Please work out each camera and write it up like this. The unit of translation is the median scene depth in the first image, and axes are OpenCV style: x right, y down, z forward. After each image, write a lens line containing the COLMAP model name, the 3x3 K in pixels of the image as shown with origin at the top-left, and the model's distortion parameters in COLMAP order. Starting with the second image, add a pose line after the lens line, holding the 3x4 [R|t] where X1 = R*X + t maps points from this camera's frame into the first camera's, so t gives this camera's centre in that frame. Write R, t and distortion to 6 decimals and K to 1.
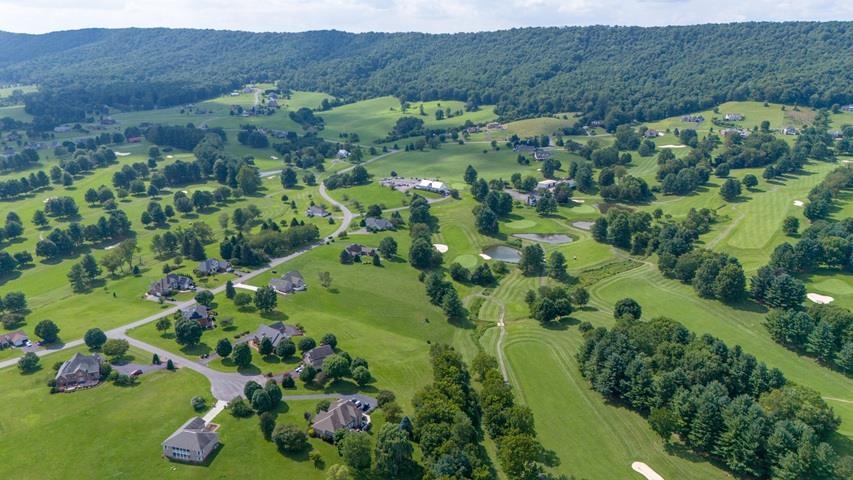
lens RADIAL K [[626.6, 0, 431.3], [0, 626.6, 243.7], [0, 0, 1]] dist [0.087475, -0.098155]
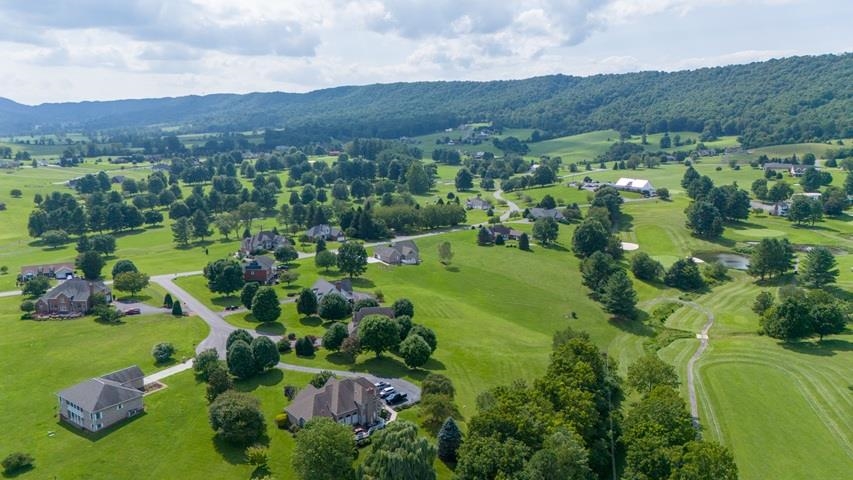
lens RADIAL K [[626.6, 0, 431.3], [0, 626.6, 243.7], [0, 0, 1]] dist [0.087475, -0.098155]
pose [[0.935020, 0.070280, -0.347560, 0.045893], [-0.108326, 0.989918, -0.091252, 0.077117], [0.337643, 0.122972, 0.933207, 0.215880]]
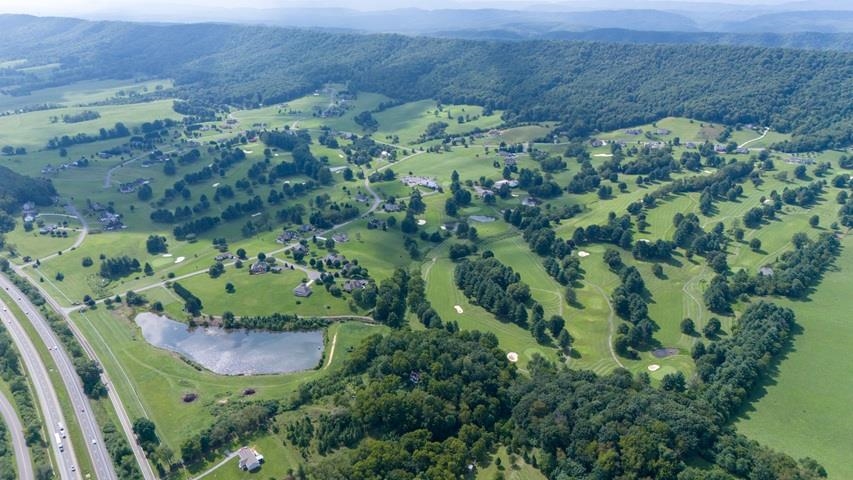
lens RADIAL K [[626.6, 0, 431.3], [0, 626.6, 243.7], [0, 0, 1]] dist [0.087475, -0.098155]
pose [[0.992942, 0.039322, -0.111889, 0.212963], [-0.031951, 0.997246, 0.066925, -0.045605], [0.114212, -0.062878, 0.991465, -0.723404]]
